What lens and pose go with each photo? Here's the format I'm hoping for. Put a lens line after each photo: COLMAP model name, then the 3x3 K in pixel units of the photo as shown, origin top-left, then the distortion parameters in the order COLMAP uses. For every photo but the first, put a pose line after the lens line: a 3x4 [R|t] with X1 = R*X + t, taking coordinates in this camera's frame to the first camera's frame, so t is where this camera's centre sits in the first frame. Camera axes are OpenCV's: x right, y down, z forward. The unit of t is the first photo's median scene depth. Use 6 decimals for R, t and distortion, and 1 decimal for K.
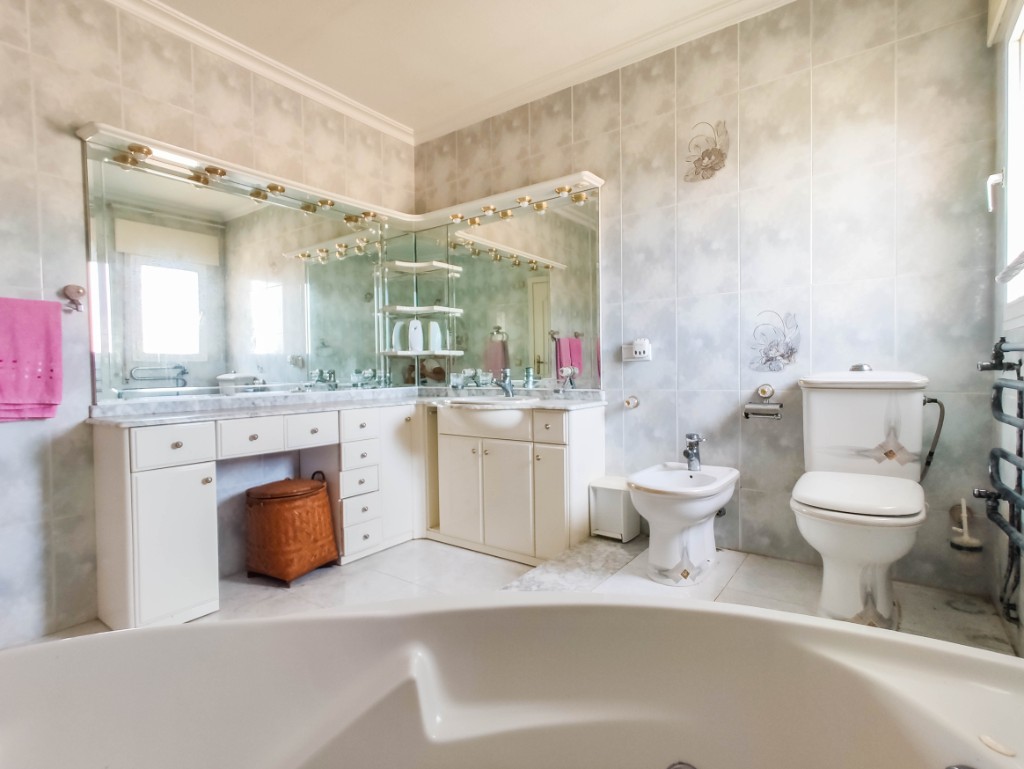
lens RADIAL K [[513.8, 0, 512.0], [0, 513.8, 384.5], [0, 0, 1]] dist [-0.002401, -0.000748]
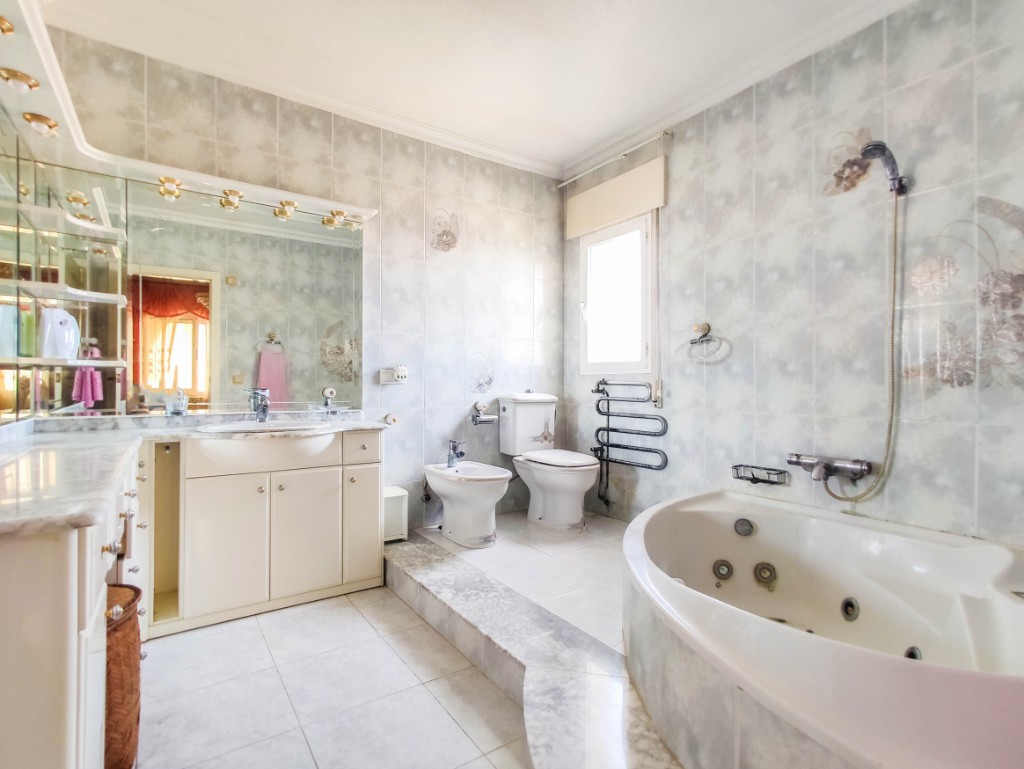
lens RADIAL K [[502.2, 0, 501.5], [0, 502.2, 384.4], [0, 0, 1]] dist [0.000017, 0.005338]
pose [[0.336569, 0.015517, 0.941531, -0.798129], [0.018929, 0.999551, -0.023240, -0.014261], [-0.941469, 0.025644, 0.336124, 0.413206]]
